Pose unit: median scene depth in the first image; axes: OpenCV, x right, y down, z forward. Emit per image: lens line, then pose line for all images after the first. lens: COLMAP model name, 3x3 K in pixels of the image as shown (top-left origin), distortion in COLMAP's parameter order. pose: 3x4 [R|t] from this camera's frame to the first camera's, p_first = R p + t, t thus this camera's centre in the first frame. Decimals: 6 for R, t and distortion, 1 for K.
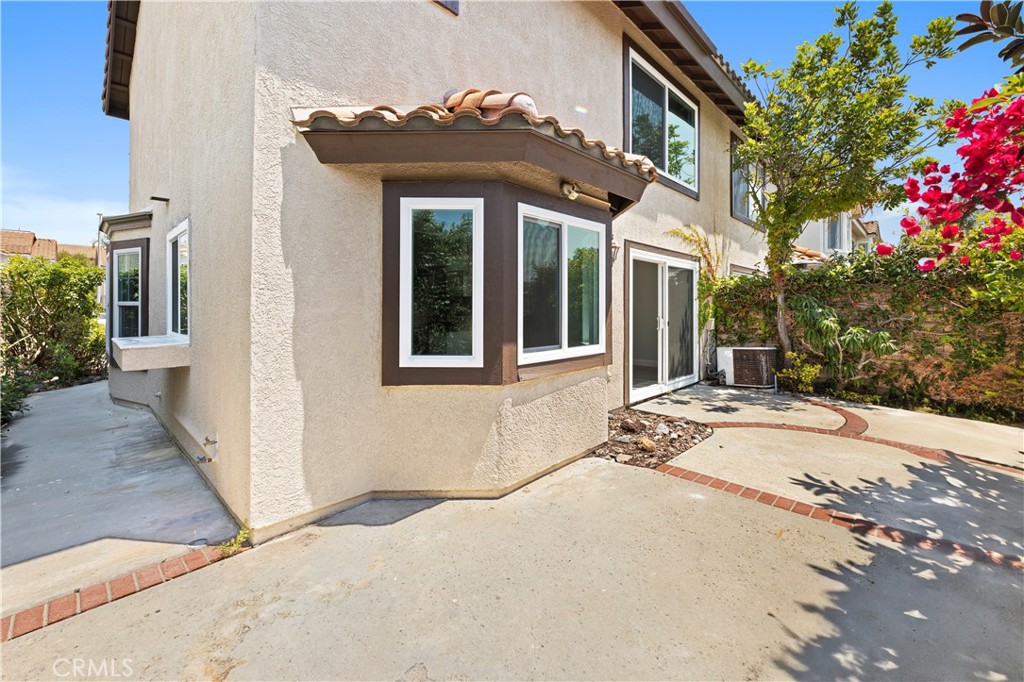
lens RADIAL K [[424.2, 0, 502.0], [0, 424.2, 302.7], [0, 0, 1]] dist [0.000878, -0.000405]
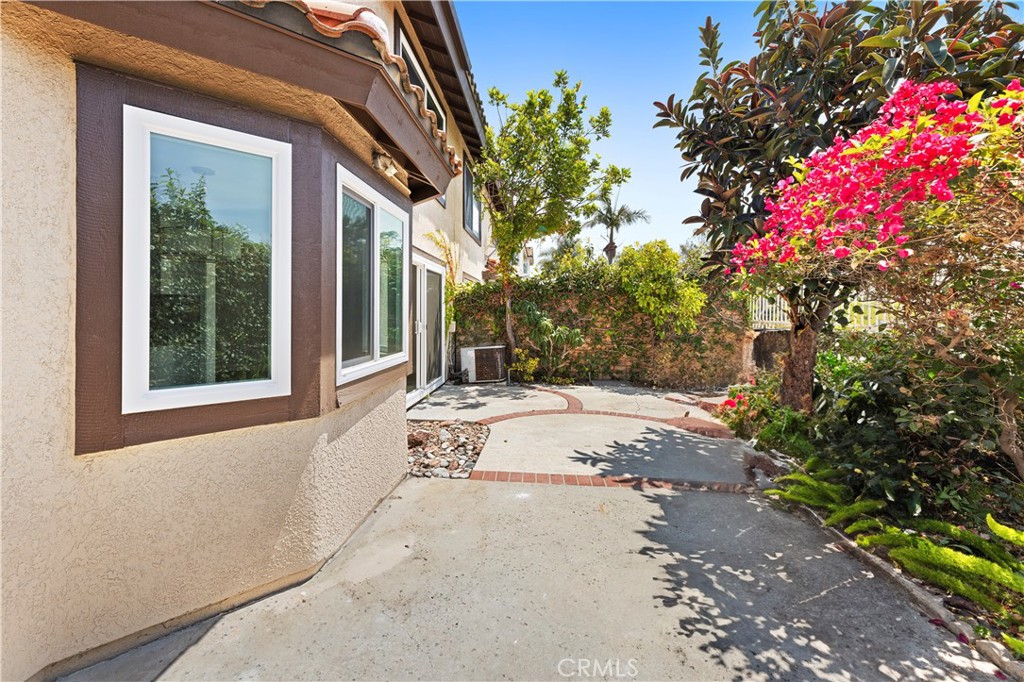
lens RADIAL K [[424.2, 0, 515.1], [0, 424.2, 309.4], [0, 0, 1]] dist [0.000878, -0.000405]
pose [[0.758199, 0.004356, 0.652009, -0.189977], [-0.006920, 0.999975, 0.001367, 0.011429], [-0.651987, -0.005548, 0.758210, 0.225596]]
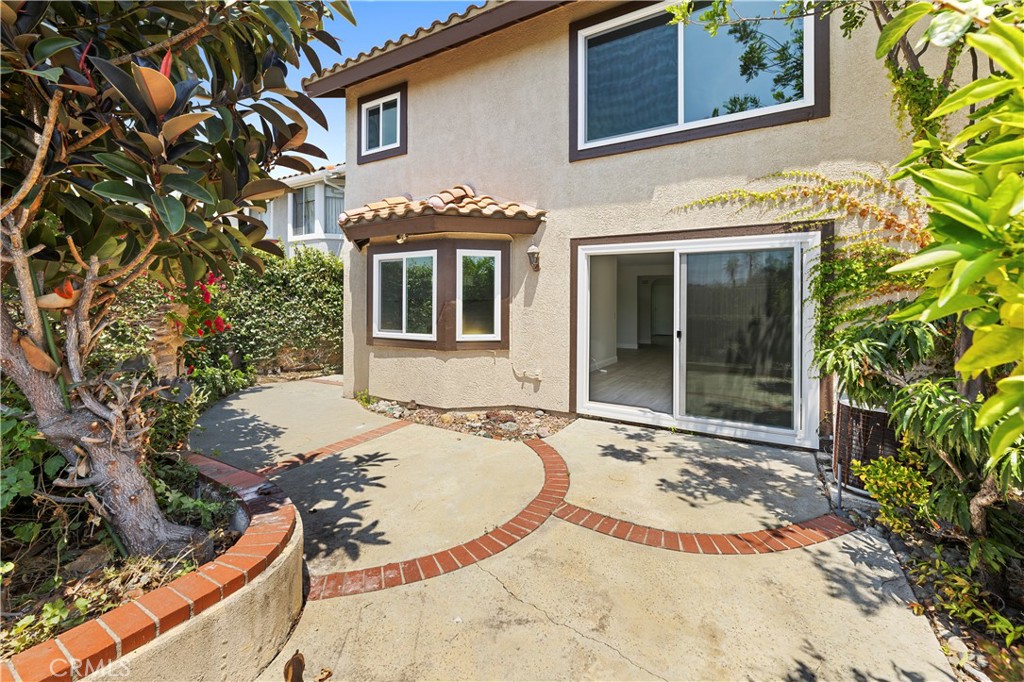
lens RADIAL K [[424.2, 0, 496.5], [0, 424.2, 299.3], [0, 0, 1]] dist [0.000878, -0.000405]
pose [[0.212866, -0.022223, -0.976829, 1.904072], [-0.001621, 0.999732, -0.023097, 0.011324], [0.977080, 0.006500, 0.212773, 1.042678]]
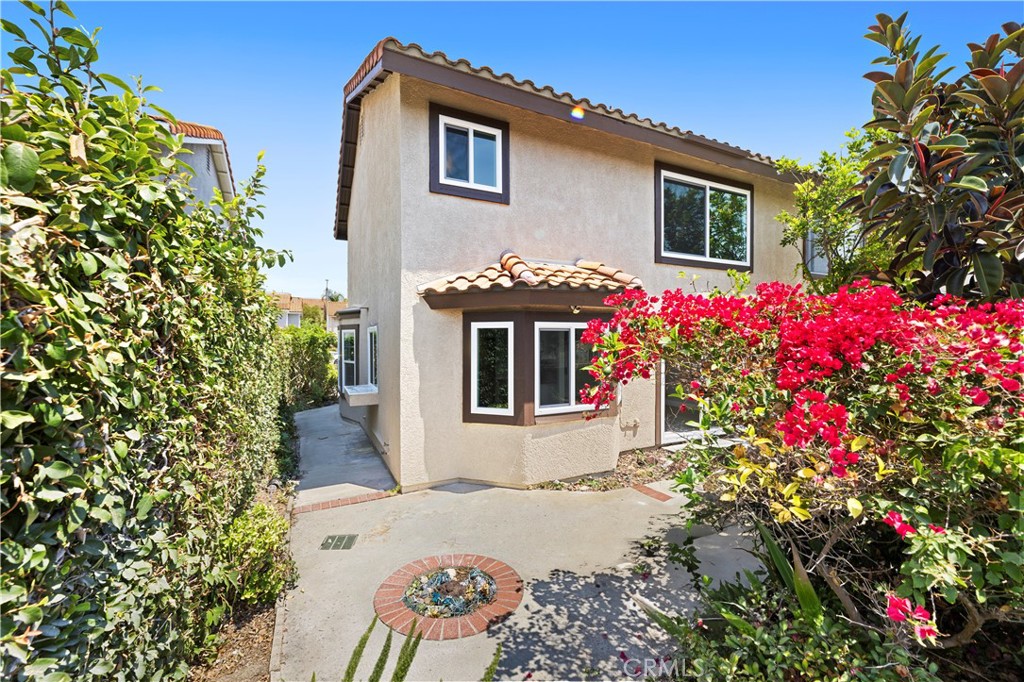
lens RADIAL K [[424.2, 0, 512.3], [0, 424.2, 332.4], [0, 0, 1]] dist [0.000878, -0.000405]
pose [[0.942683, -0.007265, -0.333610, 0.491984], [0.008098, 0.999967, 0.001104, -0.180776], [0.333591, -0.003742, 0.942711, -0.622335]]
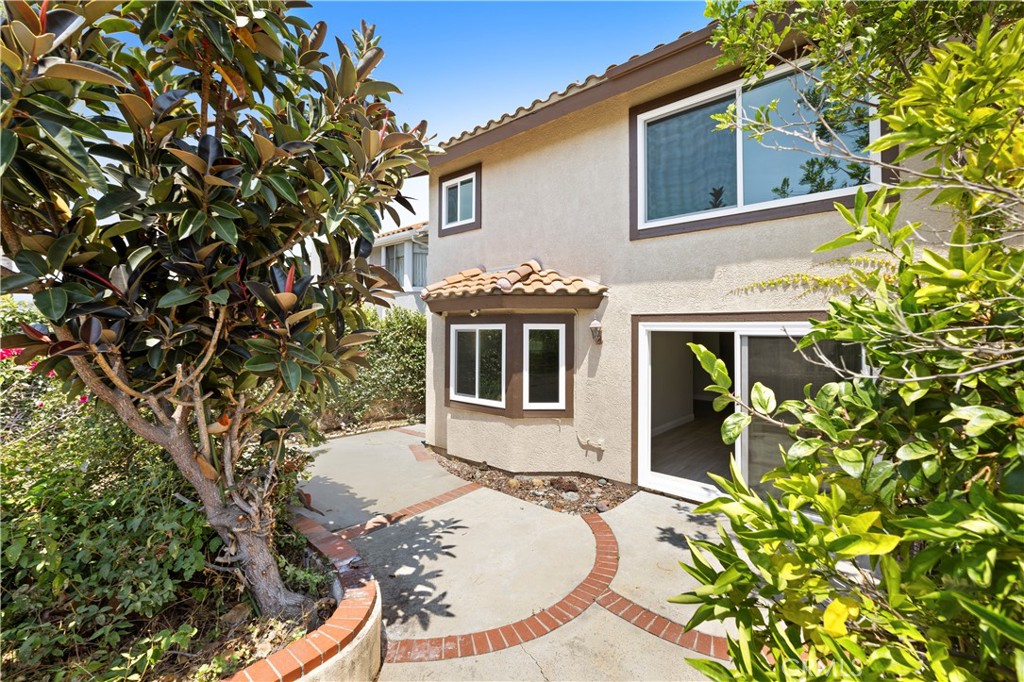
lens RADIAL K [[424.2, 0, 504.4], [0, 424.2, 319.0], [0, 0, 1]] dist [0.000878, -0.000405]
pose [[0.036179, -0.047145, -0.998233, 2.039877], [-0.003418, 0.998875, -0.047299, -0.147670], [0.999339, 0.005124, 0.035977, 1.093737]]
